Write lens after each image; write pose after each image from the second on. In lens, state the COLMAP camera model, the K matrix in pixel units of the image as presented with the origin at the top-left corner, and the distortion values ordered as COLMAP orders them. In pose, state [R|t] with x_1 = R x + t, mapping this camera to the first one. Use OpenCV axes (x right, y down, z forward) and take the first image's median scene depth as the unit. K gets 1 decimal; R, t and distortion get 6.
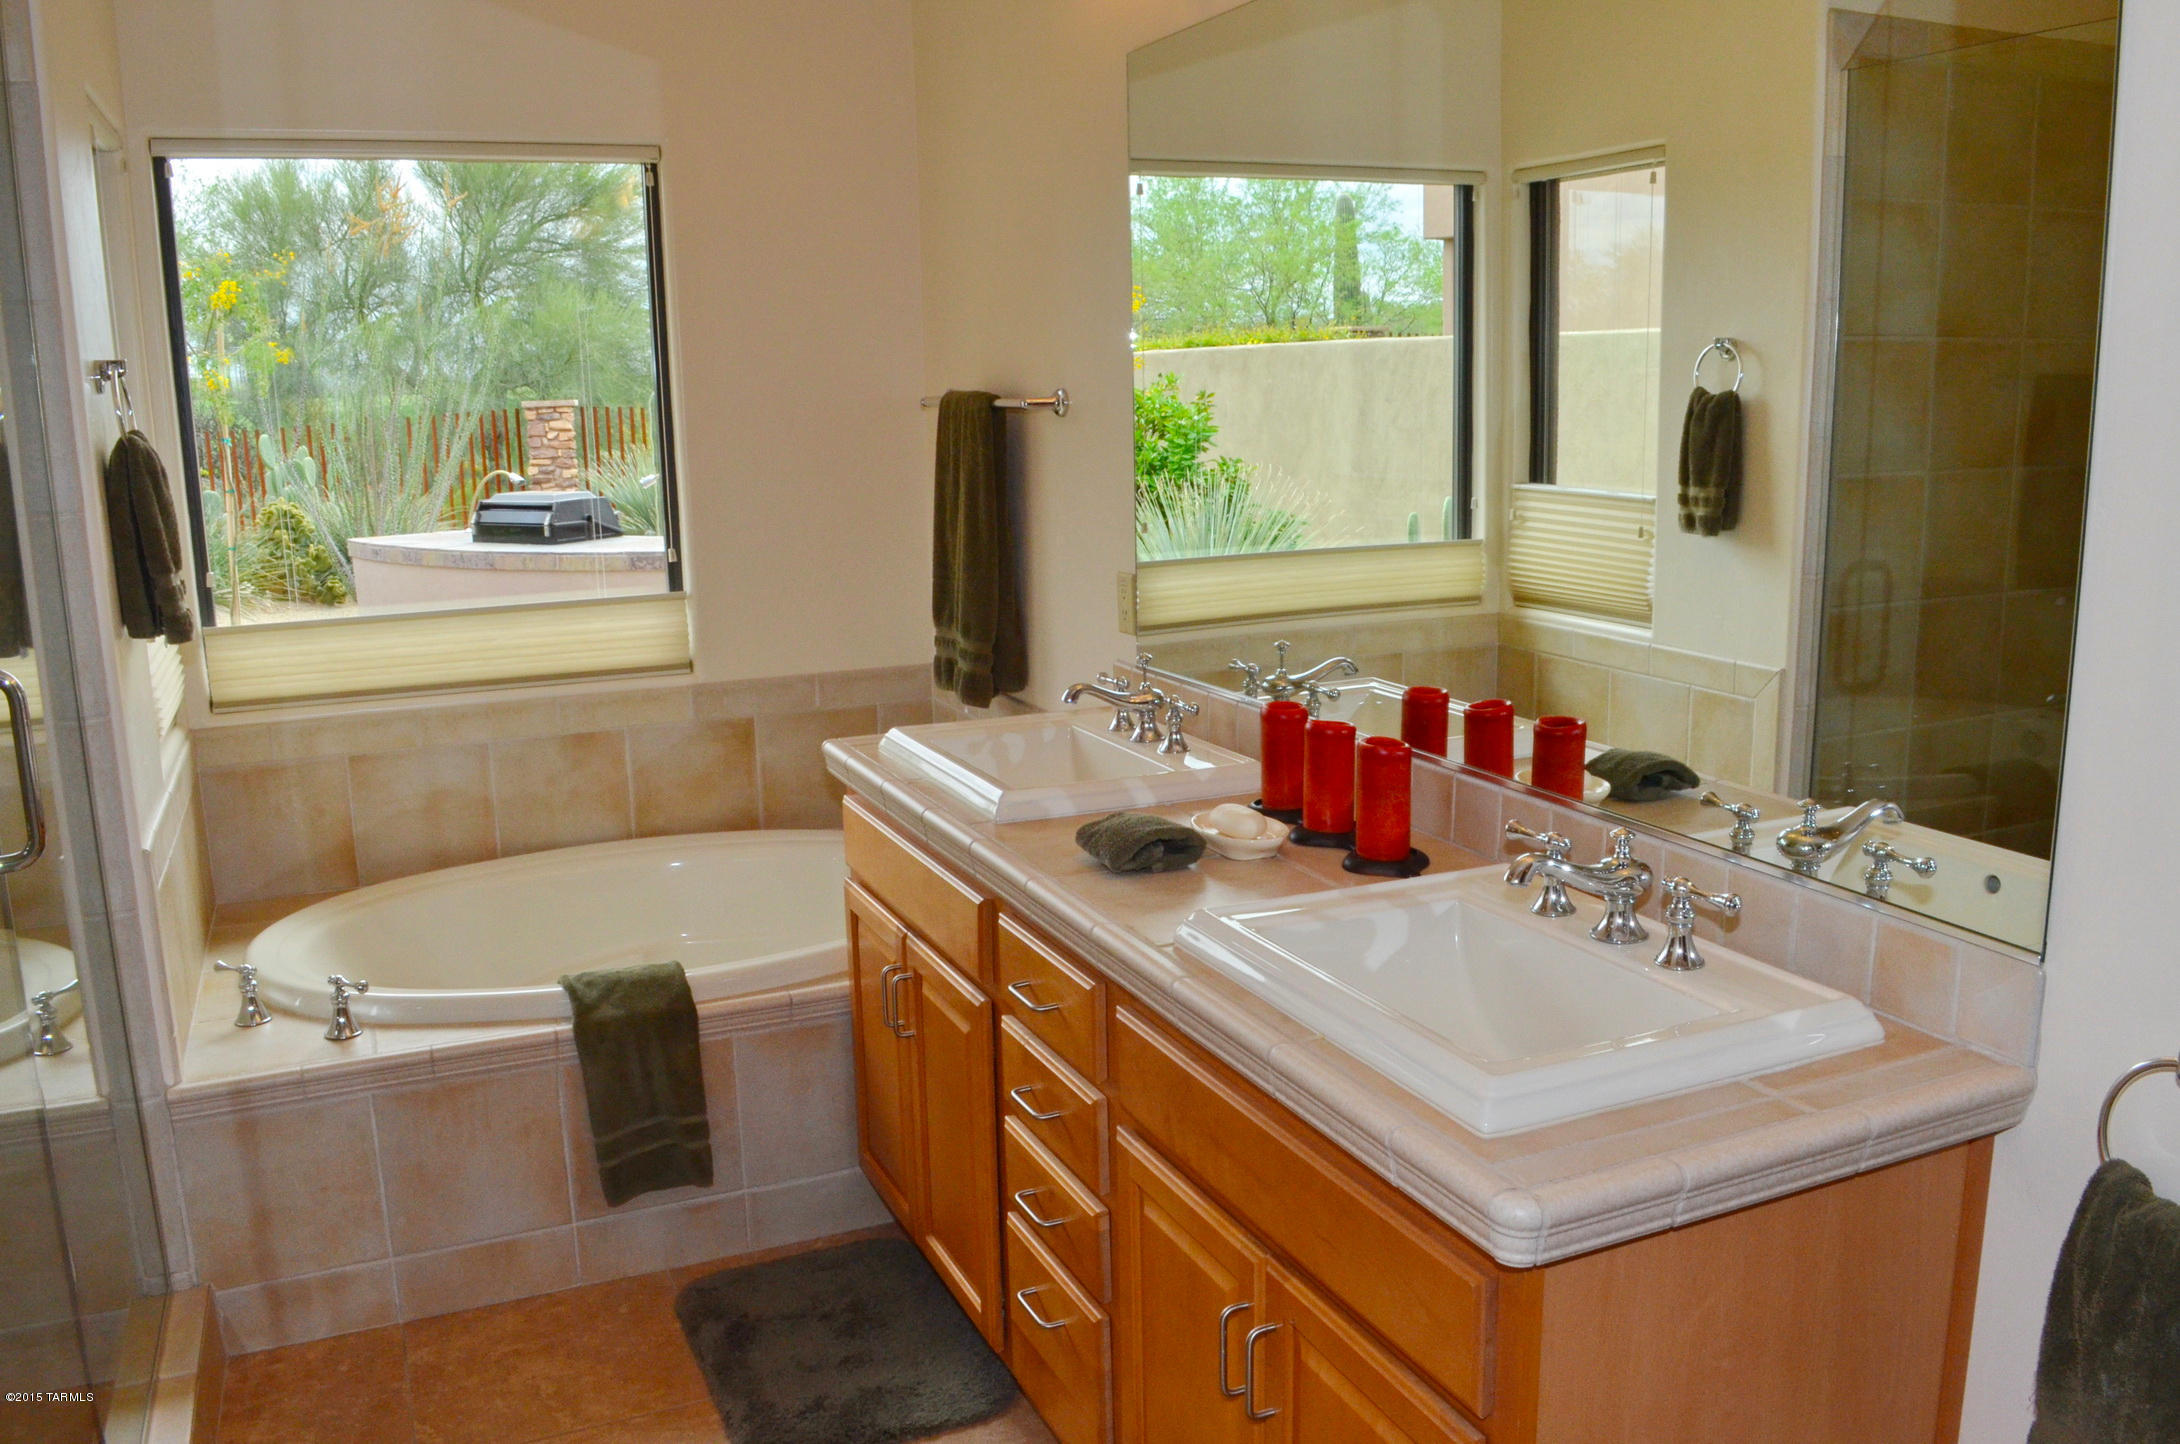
lens RADIAL K [[1714.8, 0, 1088.9], [0, 1714.8, 718.9], [0, 0, 1]] dist [-0.086252, 0.013868]
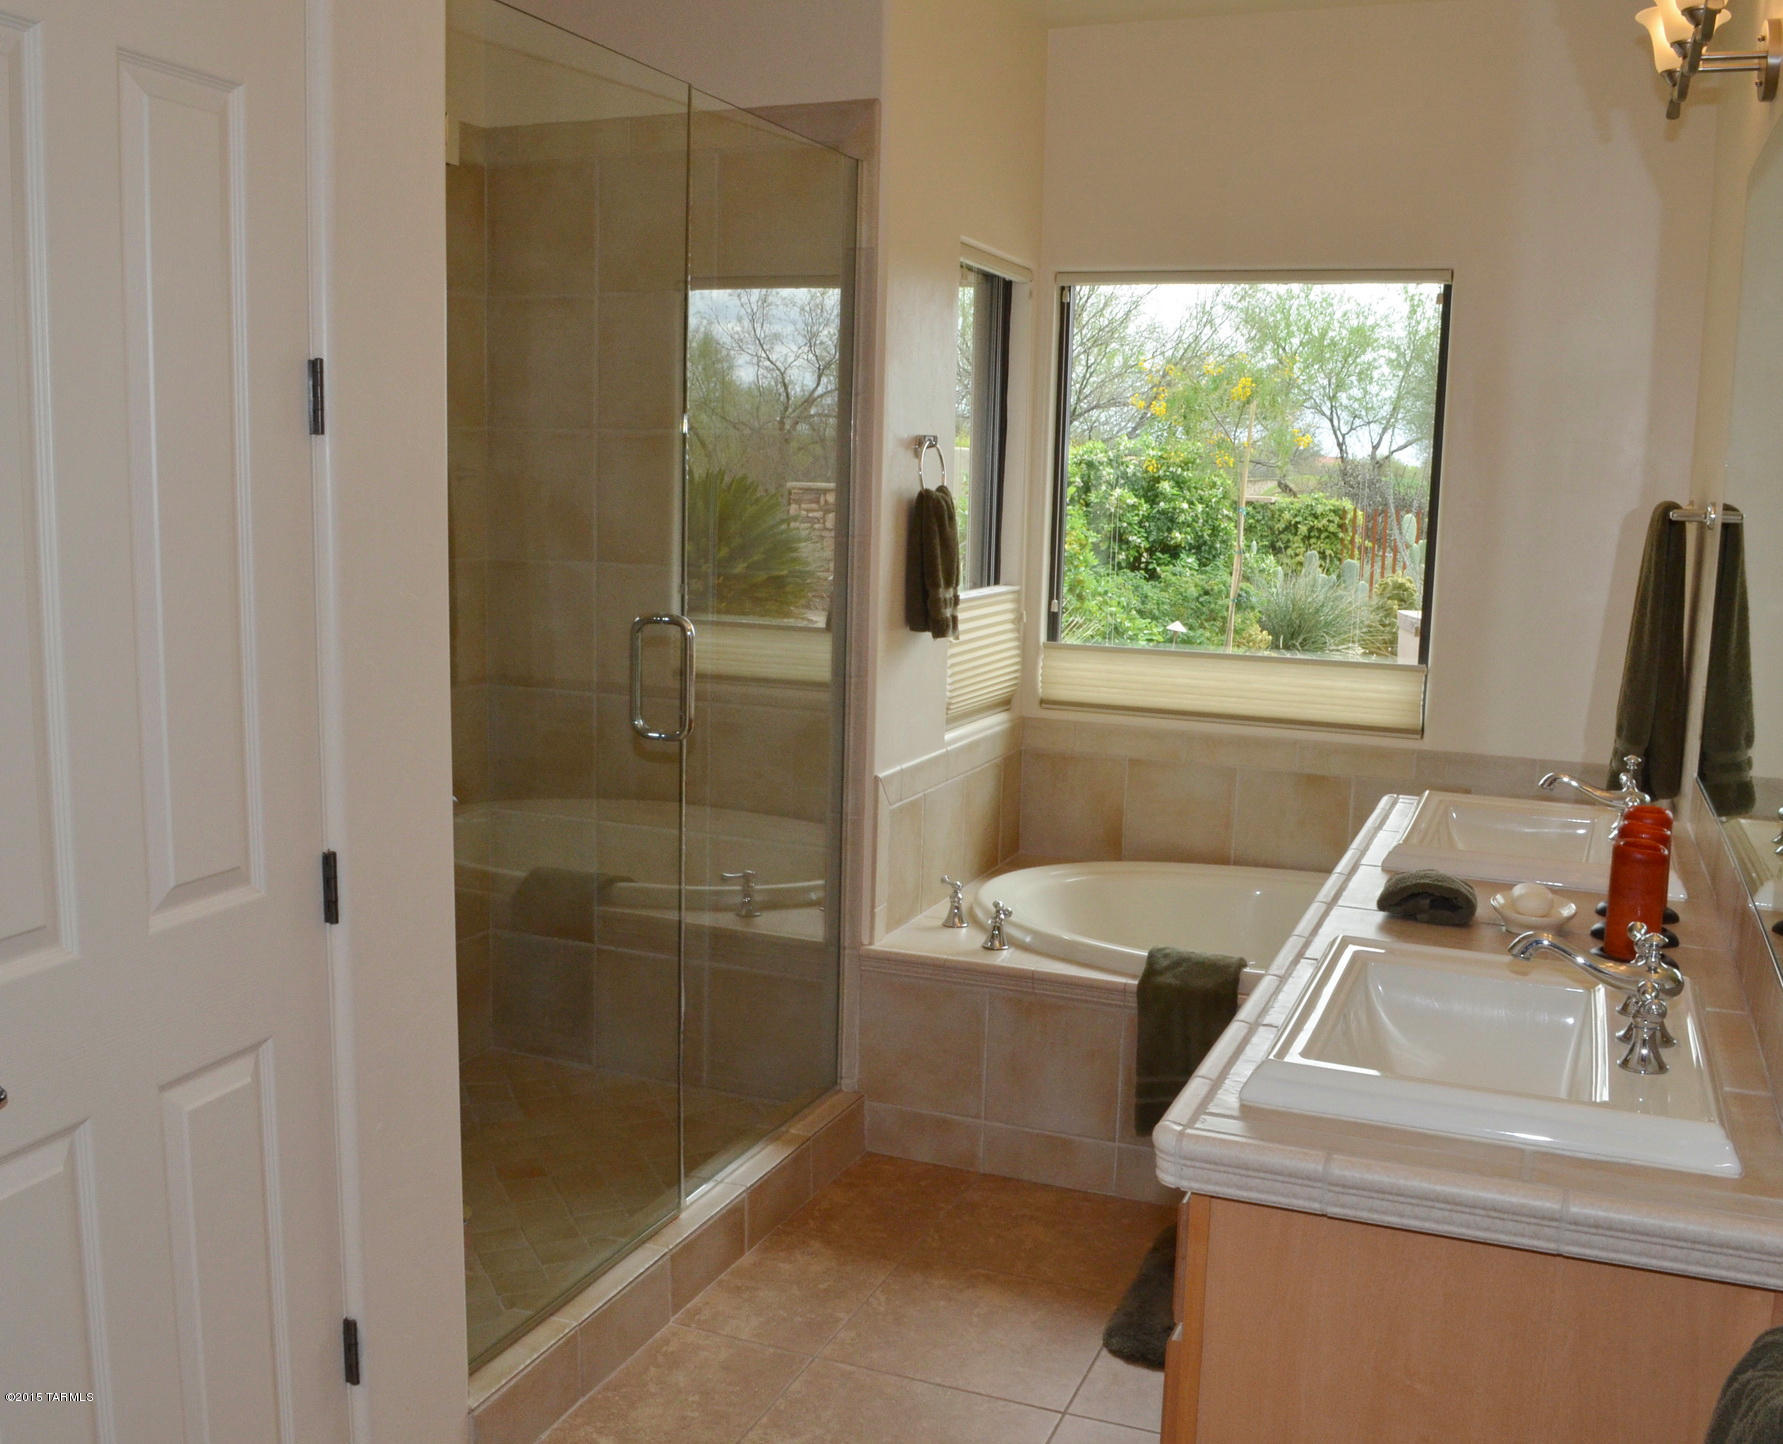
lens RADIAL K [[1717.2, 0, 891.7], [0, 1717.2, 726.9], [0, 0, 1]] dist [-0.020635, 0.000000]
pose [[0.693885, 0.143624, -0.705618, 0.426474], [-0.178469, 0.983635, 0.024711, -0.001025], [0.697619, 0.108785, 0.708162, -0.032325]]
